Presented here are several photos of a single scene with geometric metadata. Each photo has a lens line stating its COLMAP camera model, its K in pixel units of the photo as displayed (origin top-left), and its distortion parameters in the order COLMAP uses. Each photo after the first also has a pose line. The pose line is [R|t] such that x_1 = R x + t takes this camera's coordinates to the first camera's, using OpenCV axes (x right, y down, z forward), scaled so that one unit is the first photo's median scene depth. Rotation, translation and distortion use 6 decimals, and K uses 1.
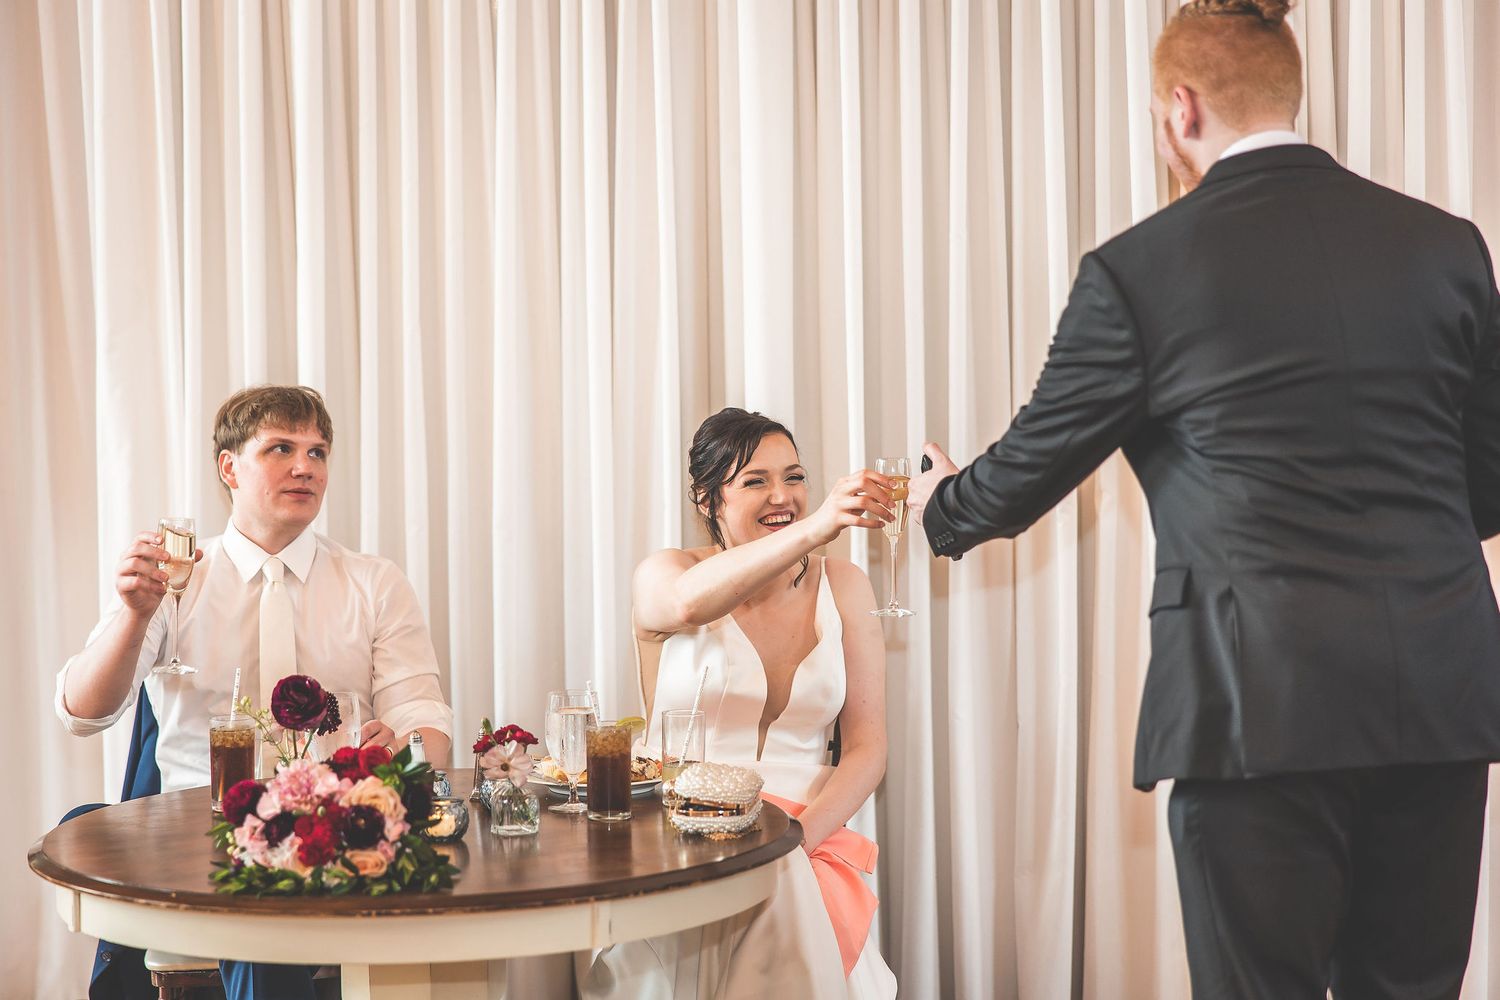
lens RADIAL K [[2839.6, 0, 750.0], [0, 2839.6, 500.0], [0, 0, 1]] dist [0.041934, -0.025783]
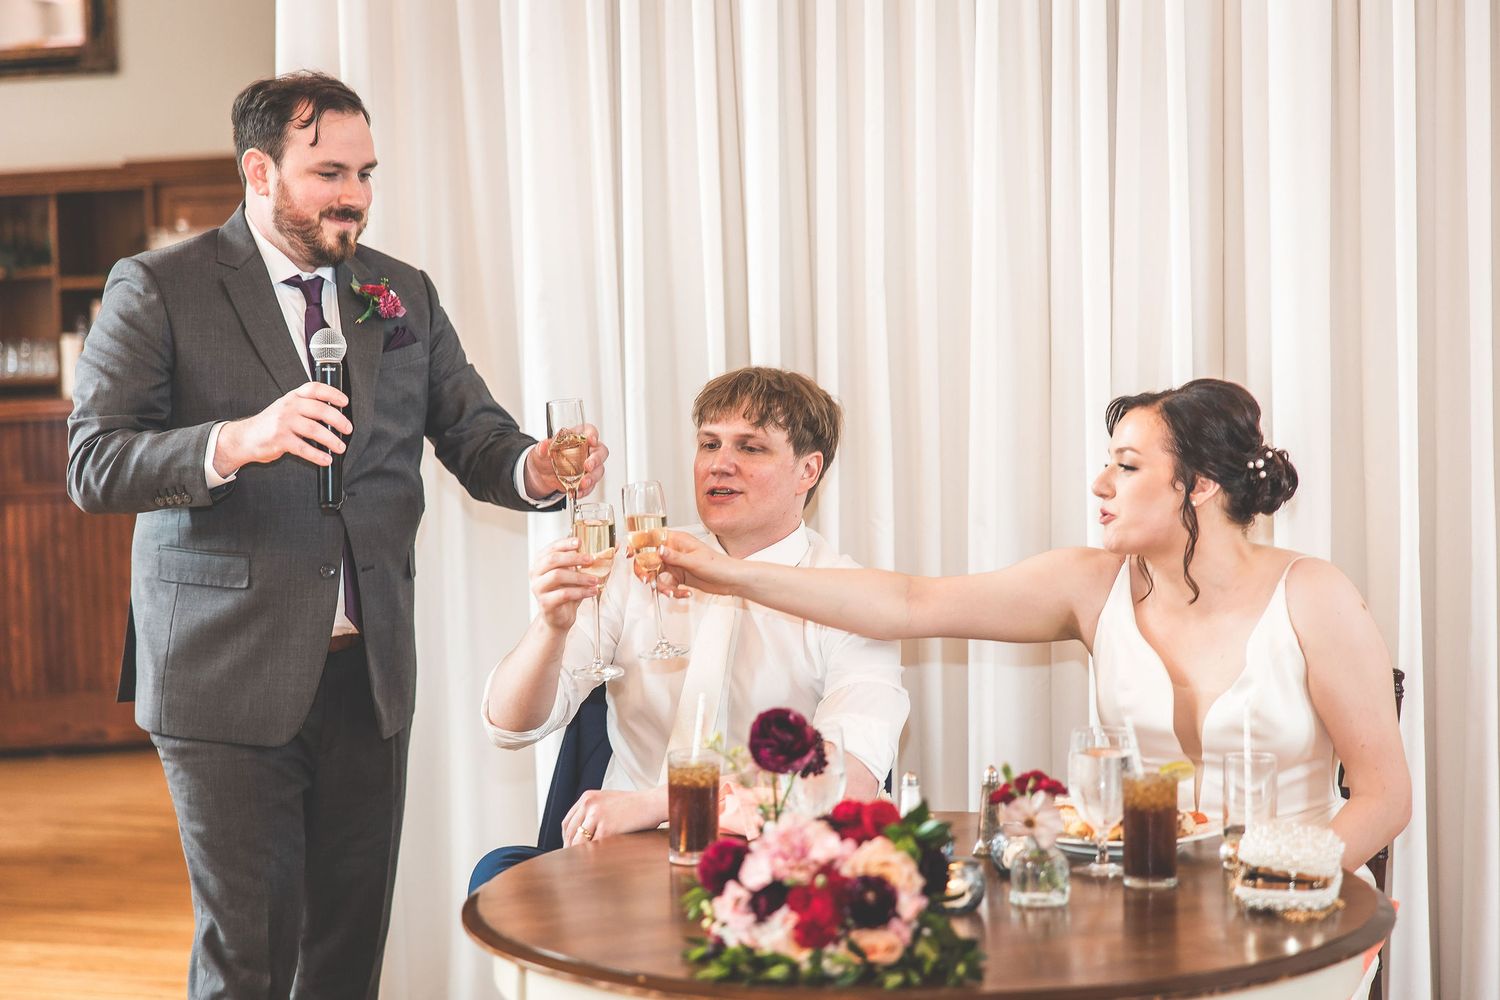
lens RADIAL K [[2880.4, 0, 750.0], [0, 2880.4, 500.0], [0, 0, 1]] dist [0.006148, 0.039456]
pose [[0.991855, 0.006655, -0.127200, -0.065883], [-0.005695, 0.999953, 0.007907, -0.005656], [0.127247, -0.007118, 0.991846, 0.179771]]
